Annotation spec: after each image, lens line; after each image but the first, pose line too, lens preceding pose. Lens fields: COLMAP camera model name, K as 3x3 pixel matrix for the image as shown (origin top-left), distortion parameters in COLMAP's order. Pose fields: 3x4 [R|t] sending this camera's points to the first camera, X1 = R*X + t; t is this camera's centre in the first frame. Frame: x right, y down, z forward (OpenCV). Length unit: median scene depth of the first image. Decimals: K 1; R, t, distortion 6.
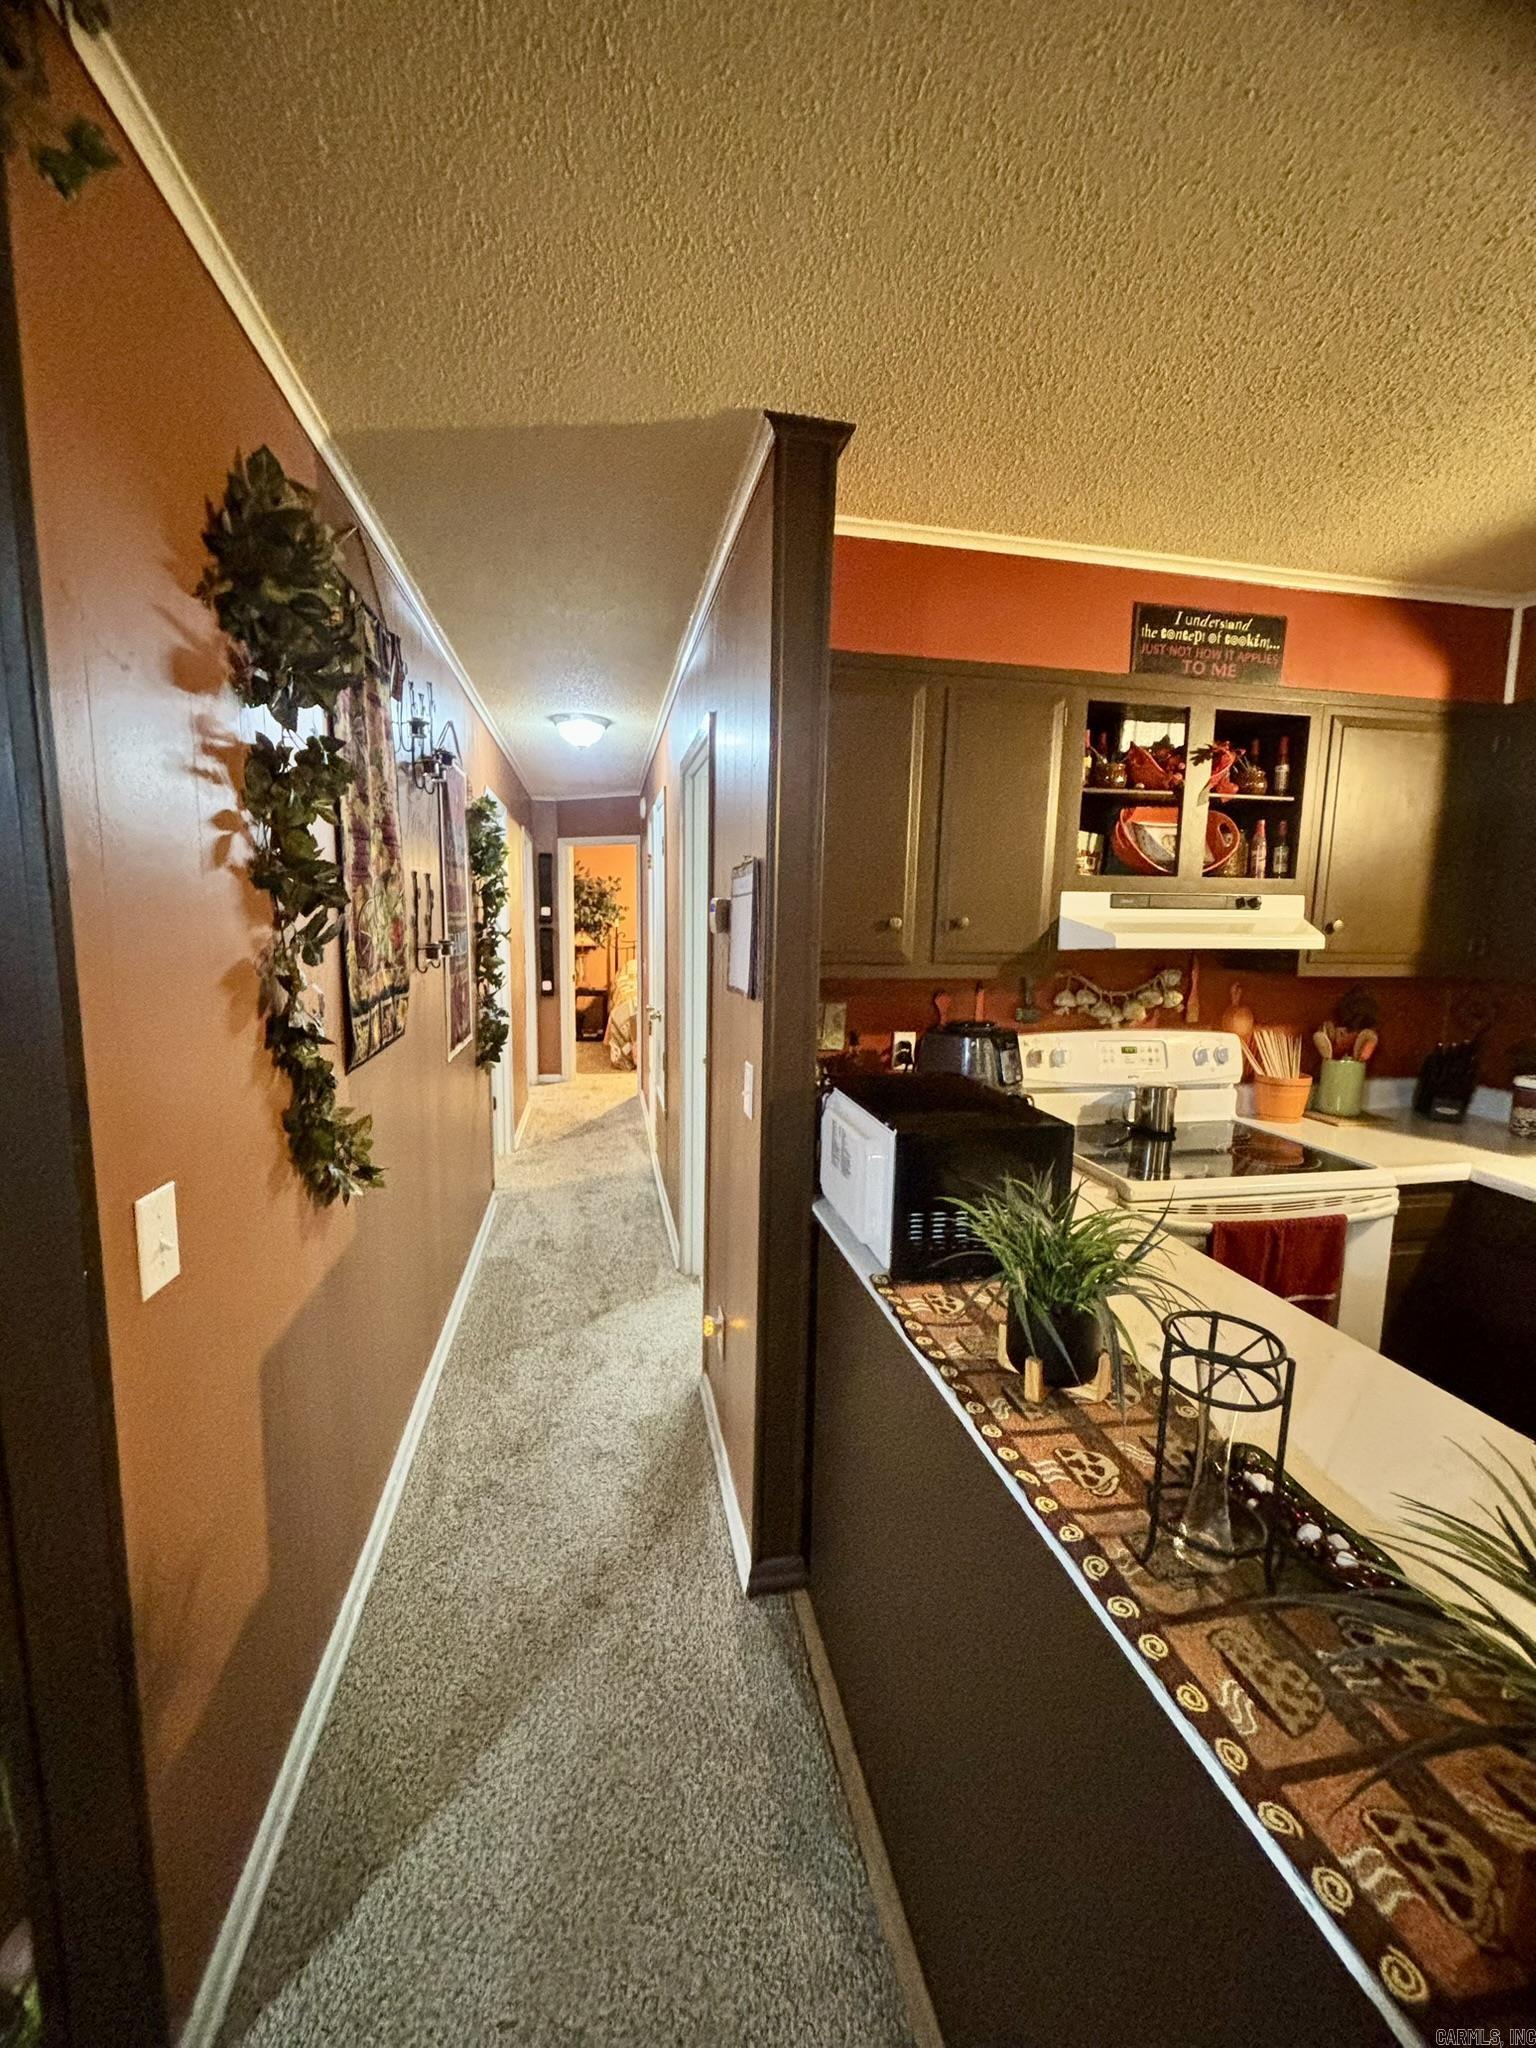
lens RADIAL K [[835.2, 0, 768.0], [0, 835.2, 1024.0], [0, 0, 1]] dist [-0.000344, 0.000160]
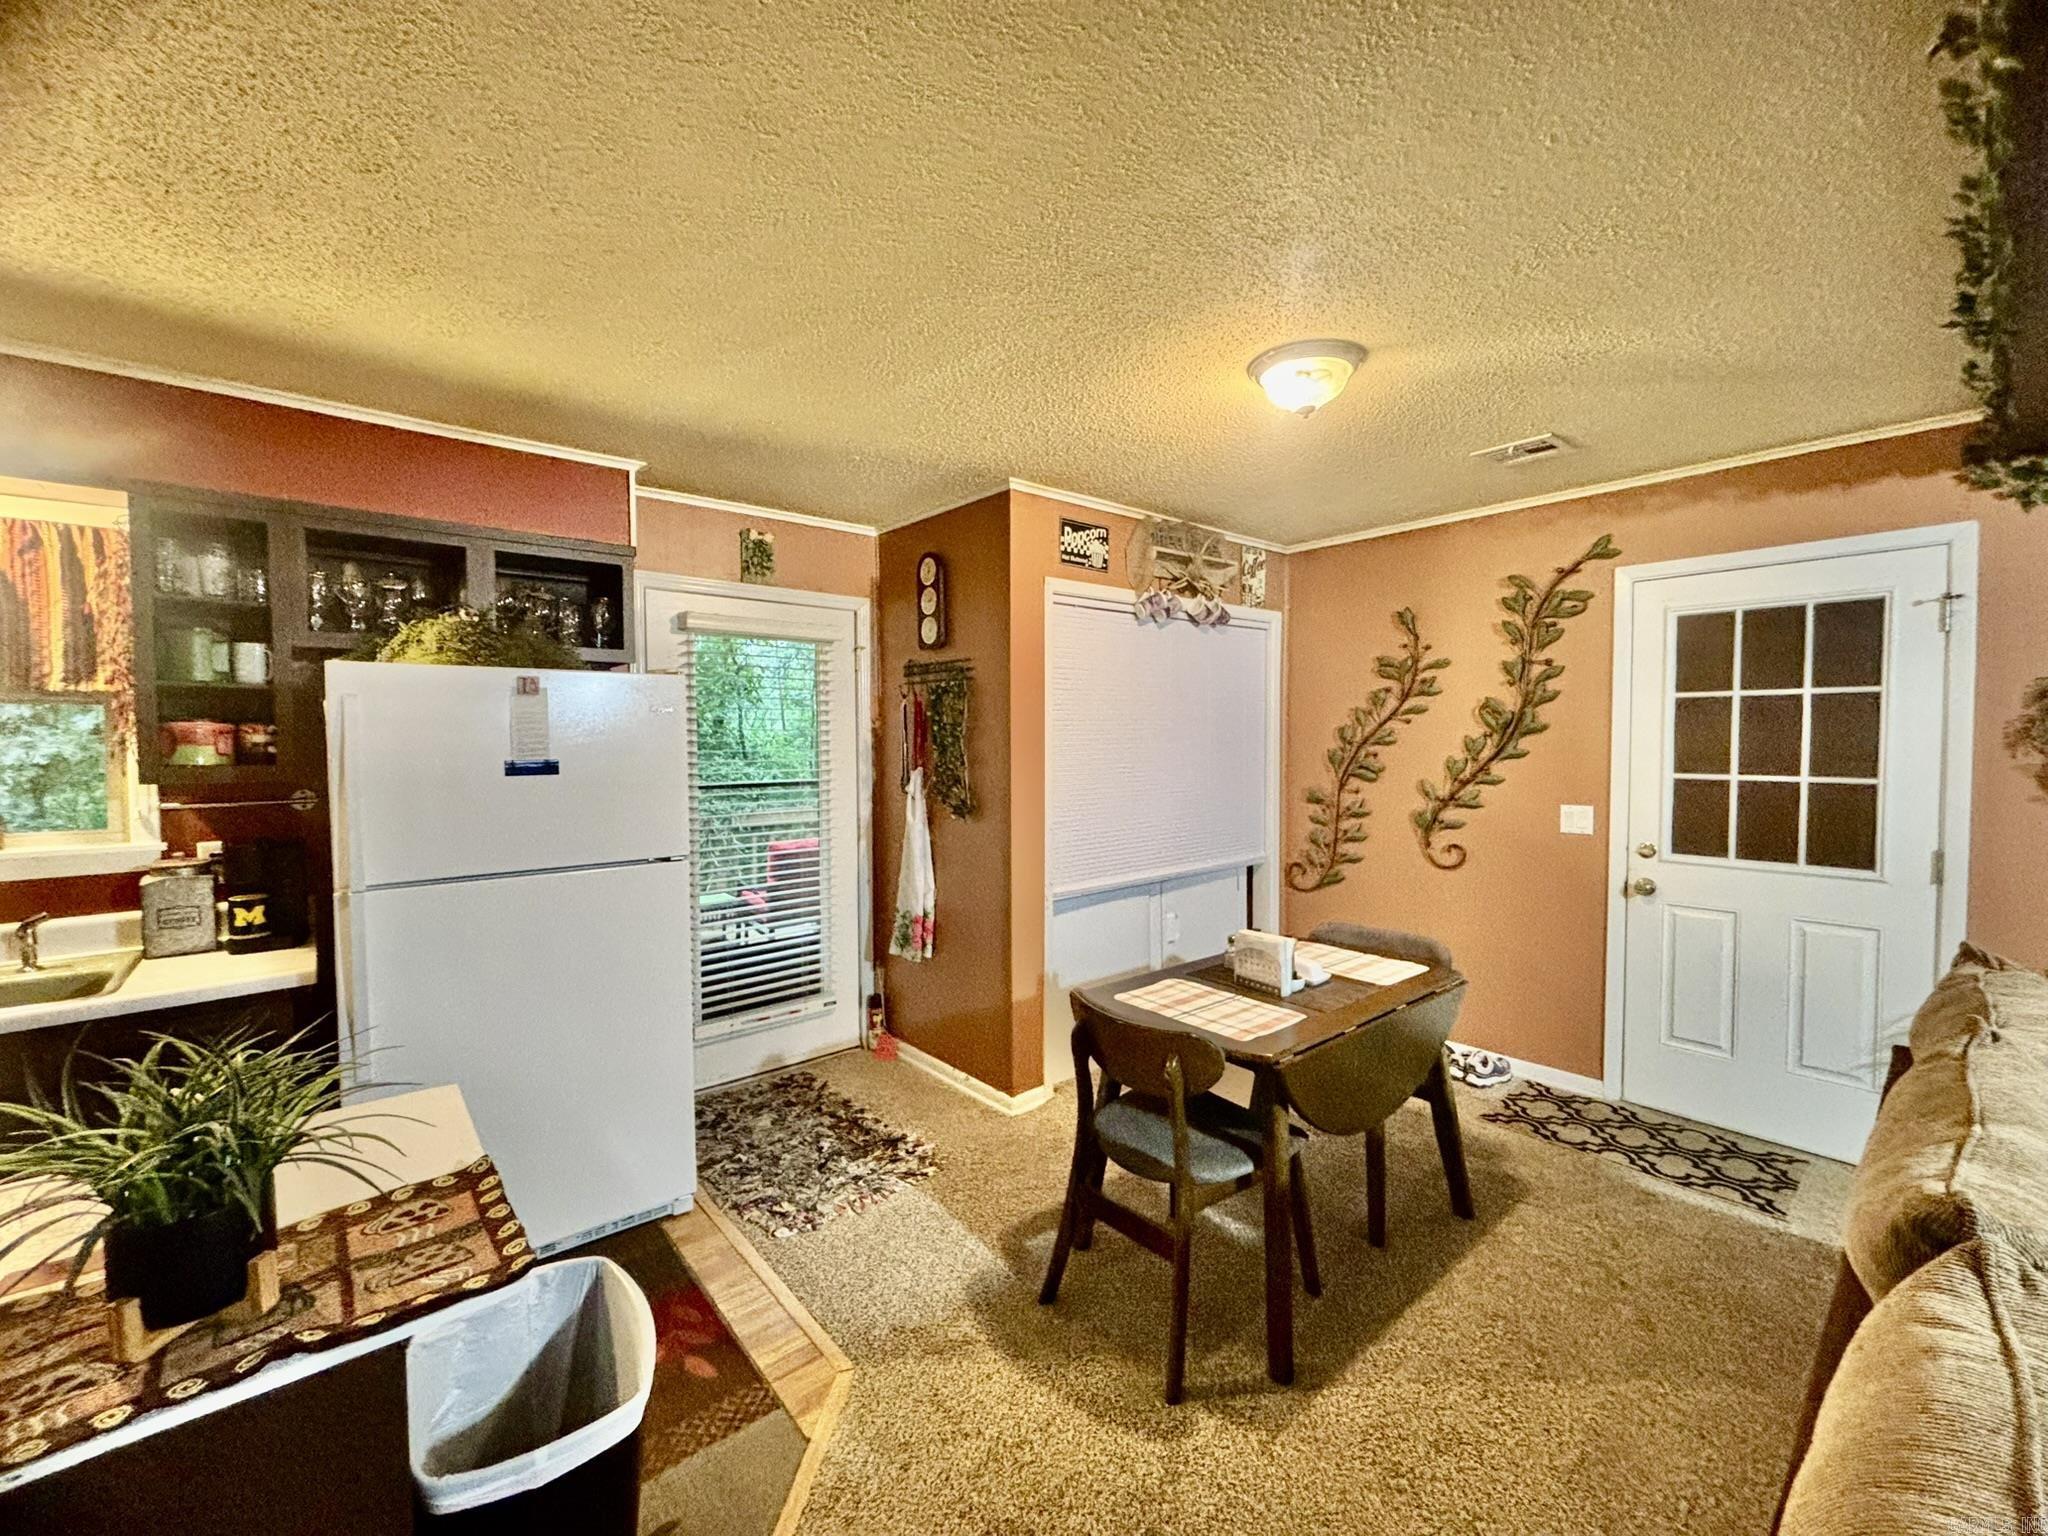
lens RADIAL K [[835.2, 0, 1025.0], [0, 835.2, 766.8], [0, 0, 1]] dist [-0.000344, 0.000160]
pose [[-0.478958, -0.048275, 0.876510, -0.250451], [0.110668, 0.987200, 0.114845, 0.007549], [-0.870834, 0.152008, -0.467484, 0.026476]]
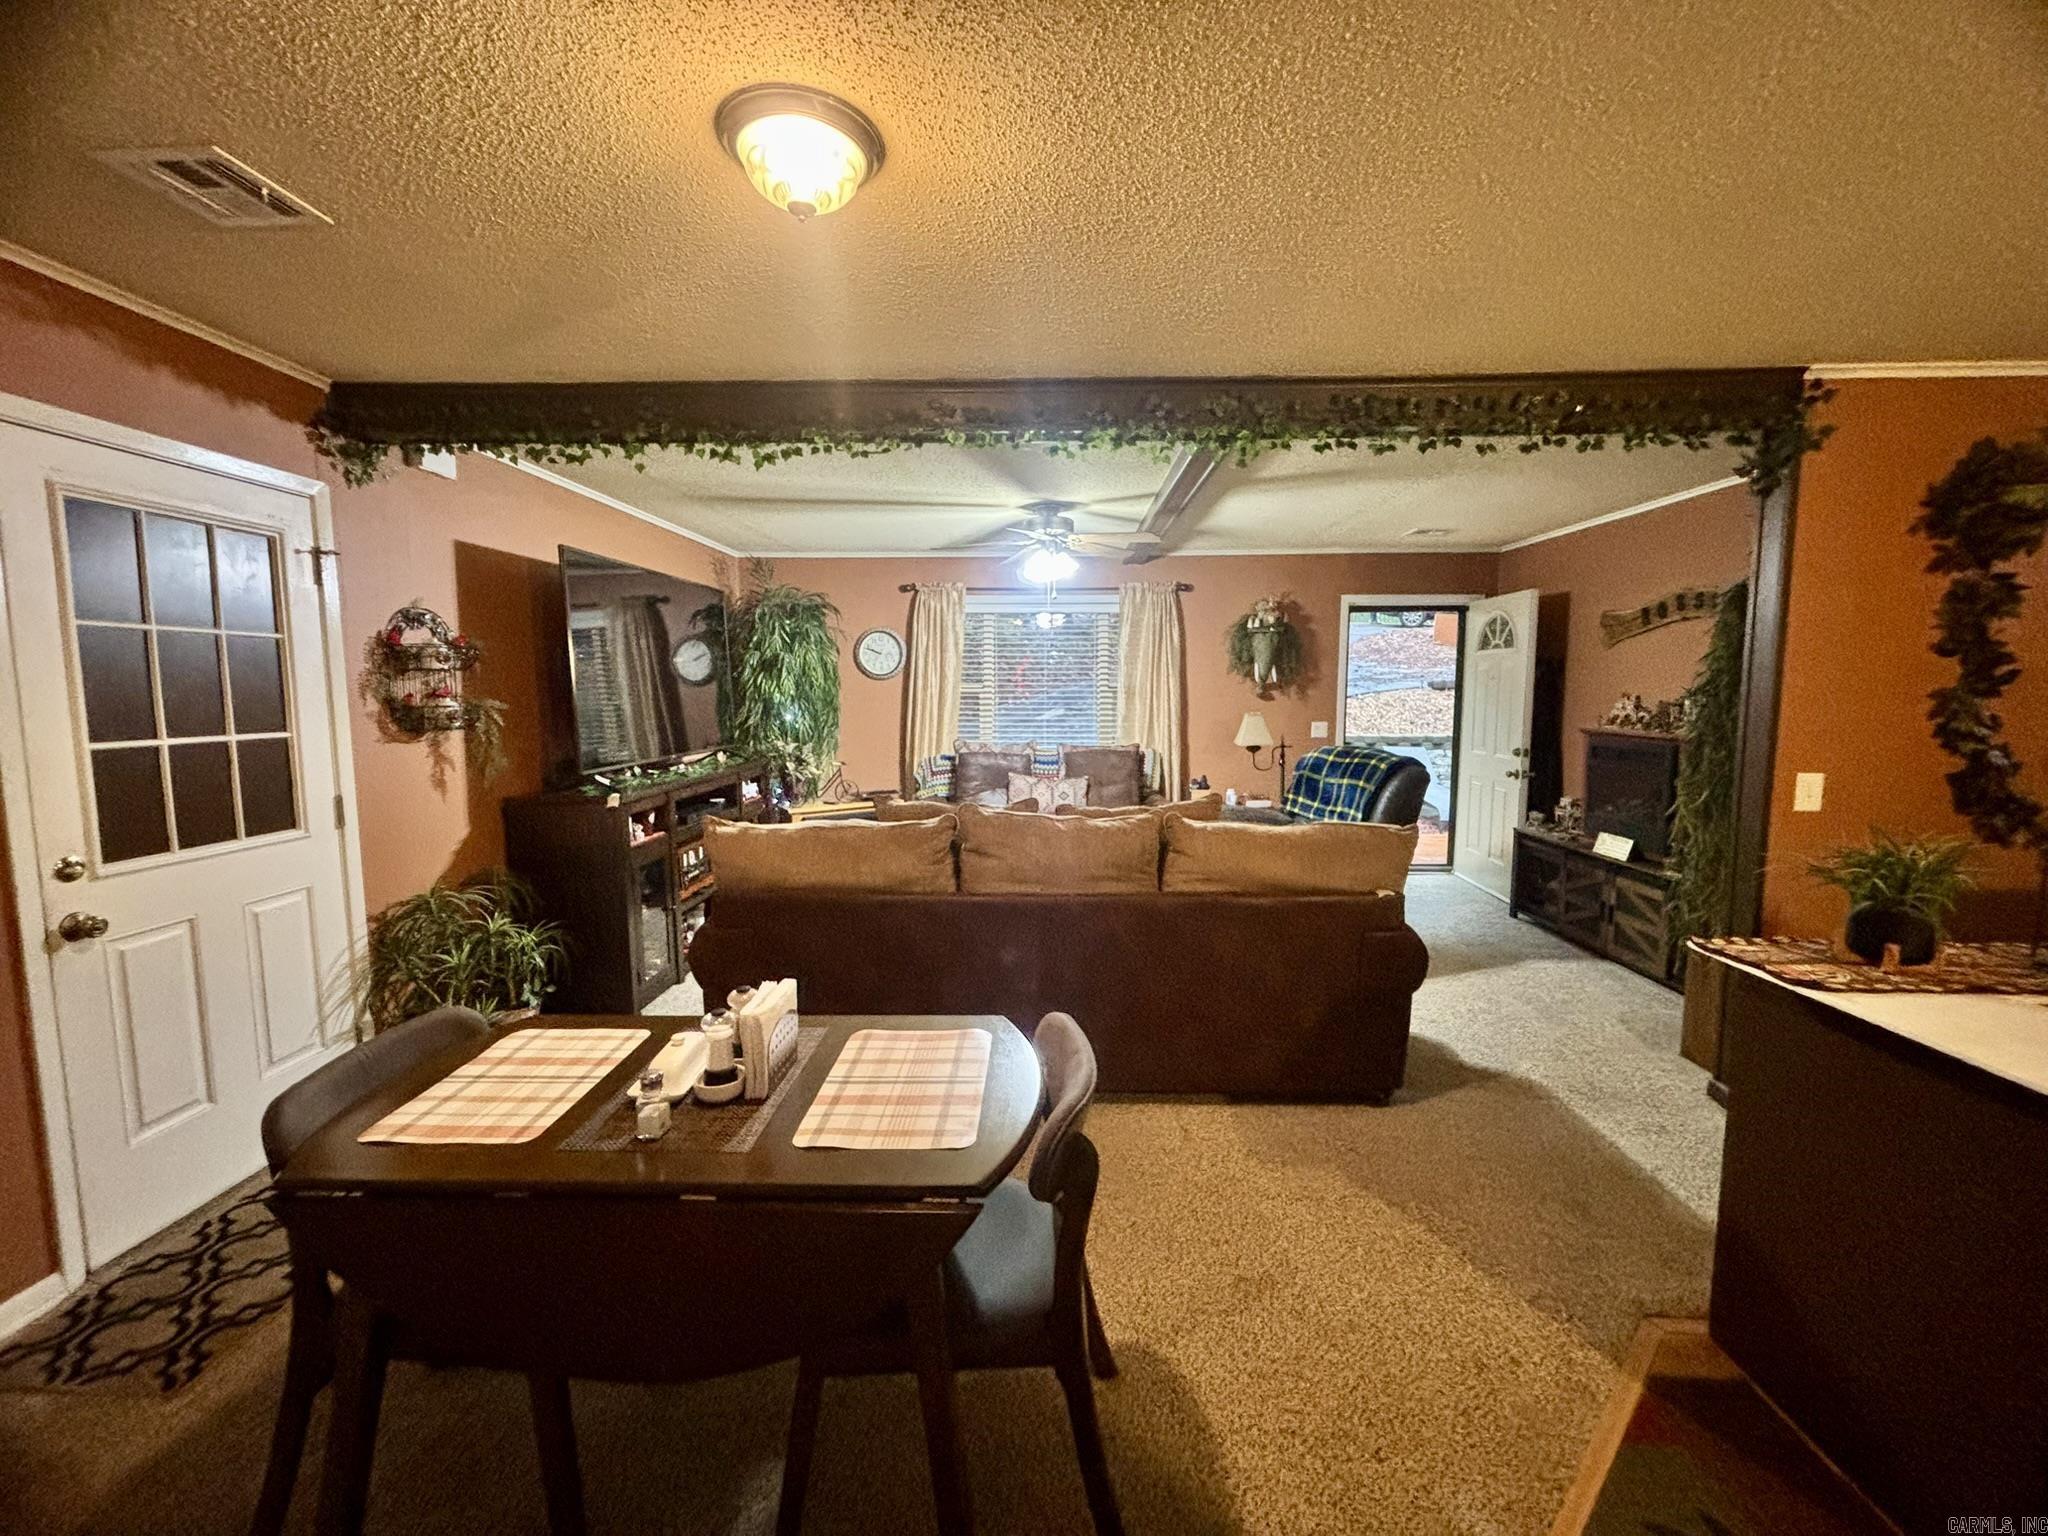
lens RADIAL K [[834.9, 0, 1024.6], [0, 834.9, 764.6], [0, 0, 1]] dist [0.000419, 0.000114]
pose [[-0.232219, 0.071861, -0.970005, 1.067939], [-0.128953, 0.986189, 0.103932, 0.093208], [0.964078, 0.149220, -0.219745, -0.369505]]
